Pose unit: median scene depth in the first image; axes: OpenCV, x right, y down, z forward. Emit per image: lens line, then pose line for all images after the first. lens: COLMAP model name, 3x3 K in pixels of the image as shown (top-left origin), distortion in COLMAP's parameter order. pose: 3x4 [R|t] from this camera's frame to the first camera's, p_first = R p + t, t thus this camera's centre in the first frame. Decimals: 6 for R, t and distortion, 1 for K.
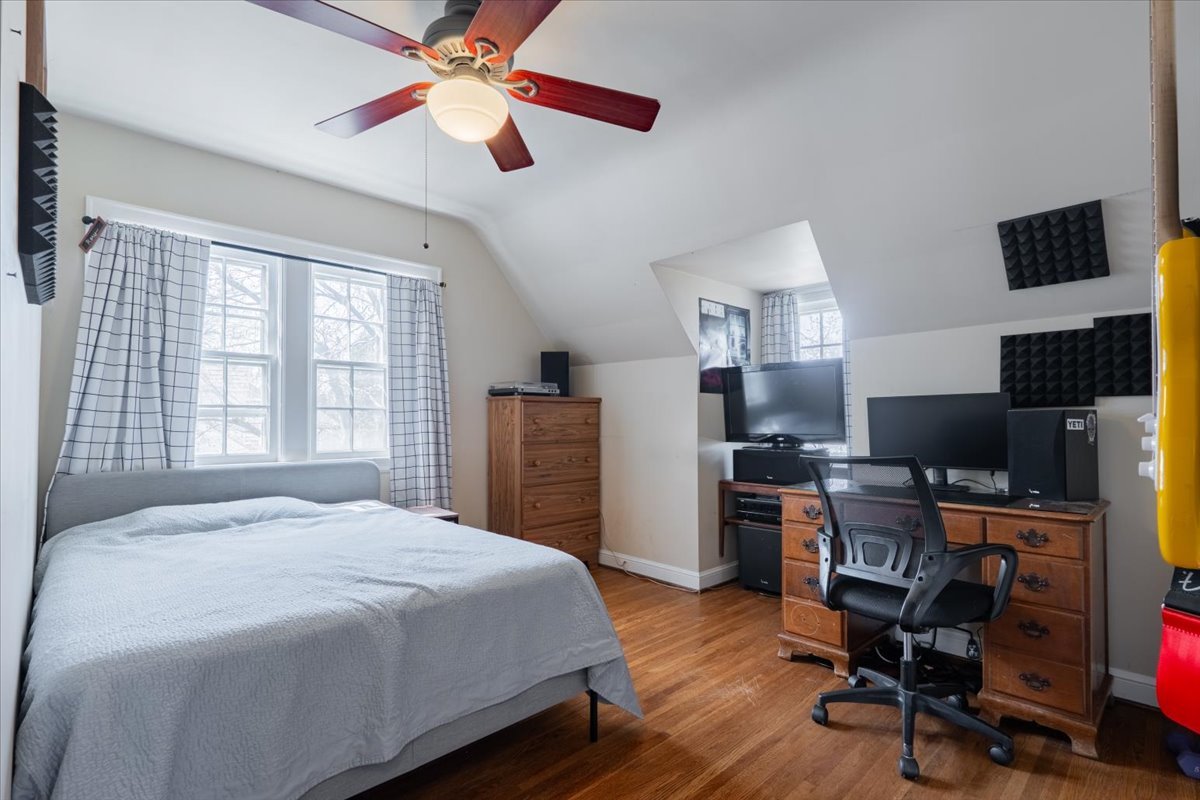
lens RADIAL K [[567.2, 0, 599.0], [0, 567.2, 415.6], [0, 0, 1]] dist [0.002009, -0.000332]
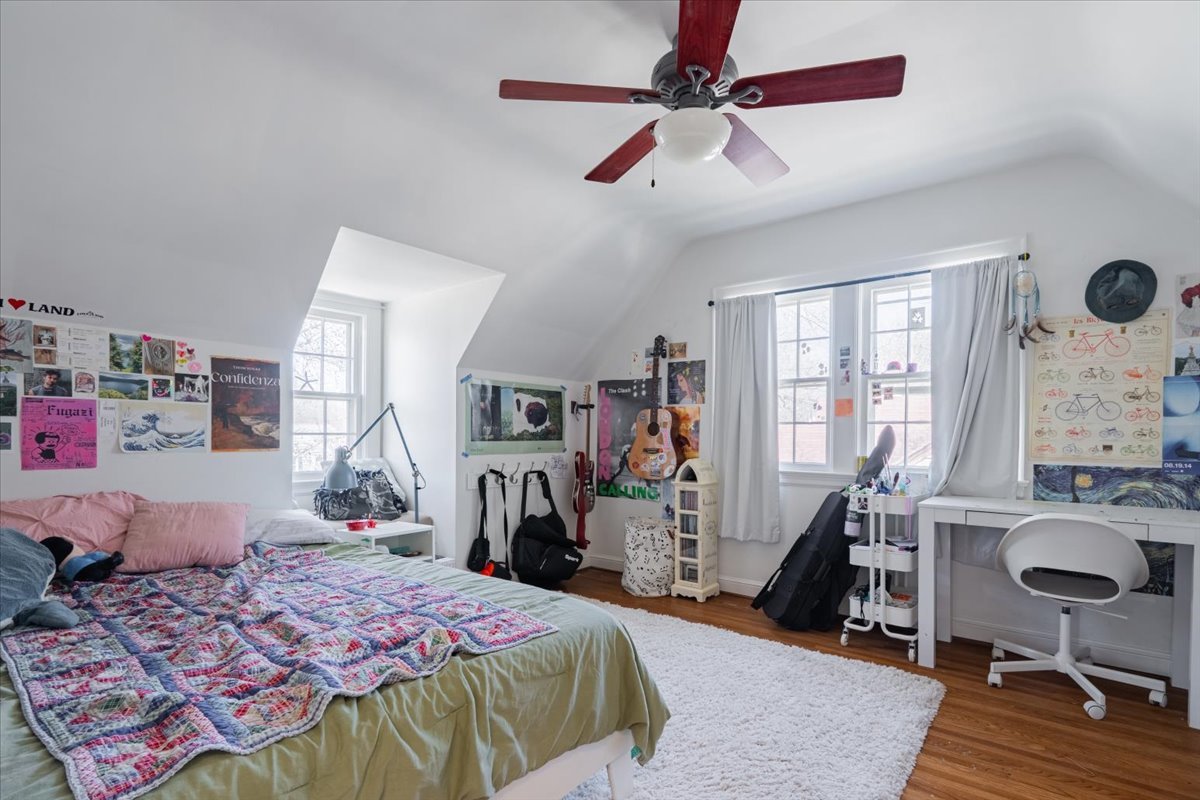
lens RADIAL K [[567.2, 0, 599.0], [0, 567.2, 415.6], [0, 0, 1]] dist [0.002009, -0.000332]
pose [[0.134452, -0.029093, -0.990493, 0.473741], [-0.002238, 0.999557, -0.029663, 0.006719], [0.990918, 0.006205, 0.134327, 0.397602]]
